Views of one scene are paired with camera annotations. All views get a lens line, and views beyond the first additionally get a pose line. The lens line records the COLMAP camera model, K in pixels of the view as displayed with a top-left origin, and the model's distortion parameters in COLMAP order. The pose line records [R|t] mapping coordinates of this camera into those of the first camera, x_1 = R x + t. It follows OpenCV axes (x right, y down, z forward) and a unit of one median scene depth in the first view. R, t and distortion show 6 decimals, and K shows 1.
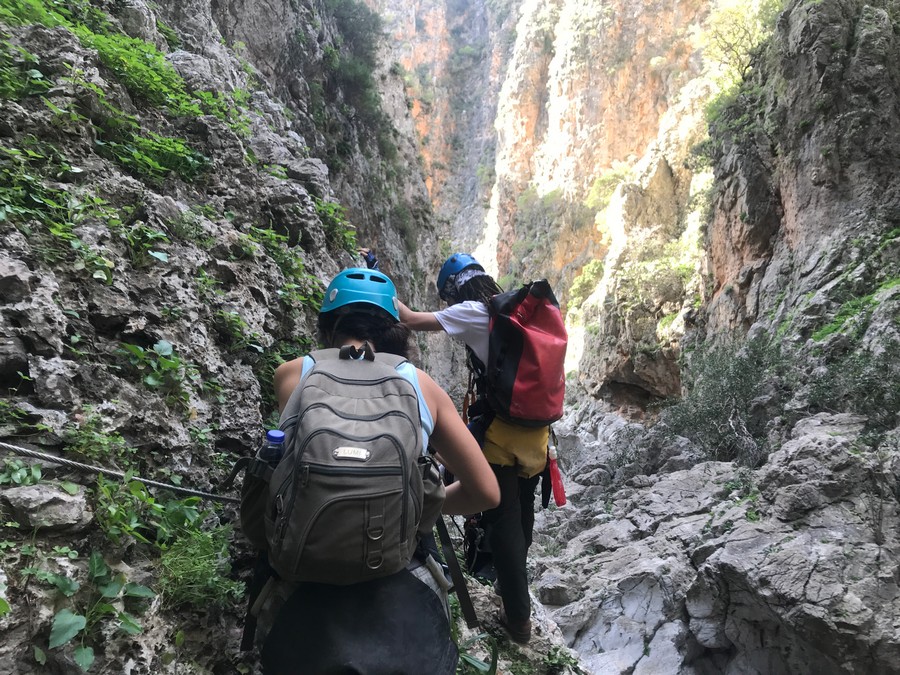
lens RADIAL K [[751.3, 0, 445.0], [0, 751.3, 327.8], [0, 0, 1]] dist [0.018159, -0.001847]
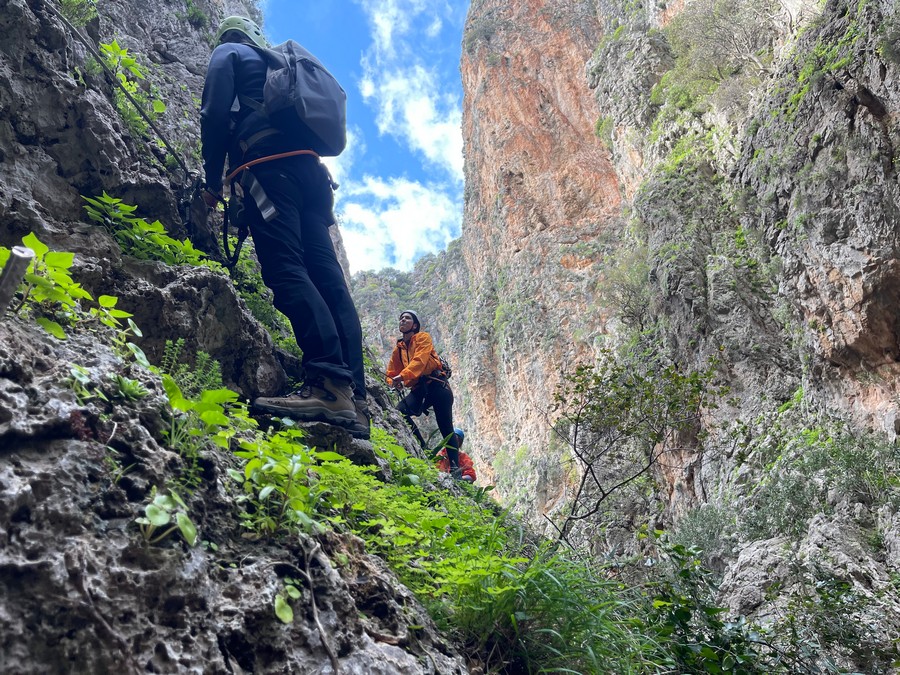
lens RADIAL K [[684.9, 0, 442.6], [0, 684.9, 342.4], [0, 0, 1]] dist [0.070511, -0.097673]
pose [[0.983275, -0.174935, 0.050679, 0.001747], [0.181252, 0.912639, -0.366386, 0.090488], [0.017842, 0.369443, 0.929082, -0.107339]]
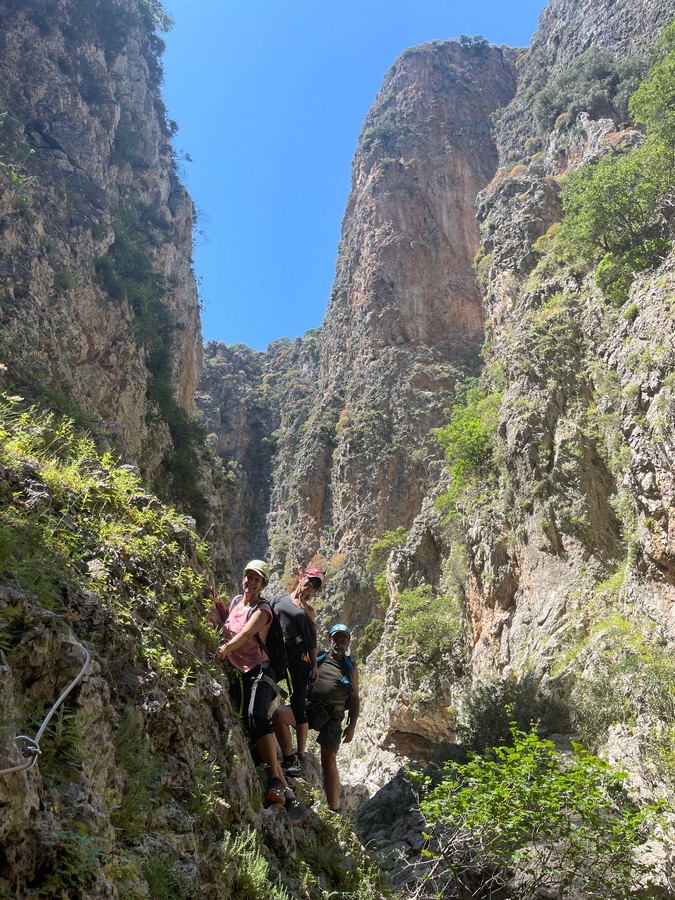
lens RADIAL K [[684.9, 0, 335.2], [0, 684.9, 449.5], [0, 0, 1]] dist [0.070511, -0.097673]
pose [[0.991266, 0.018195, 0.130617, -0.003664], [0.026375, 0.943074, -0.331535, 0.027151], [-0.129214, 0.332084, 0.934358, -0.098178]]
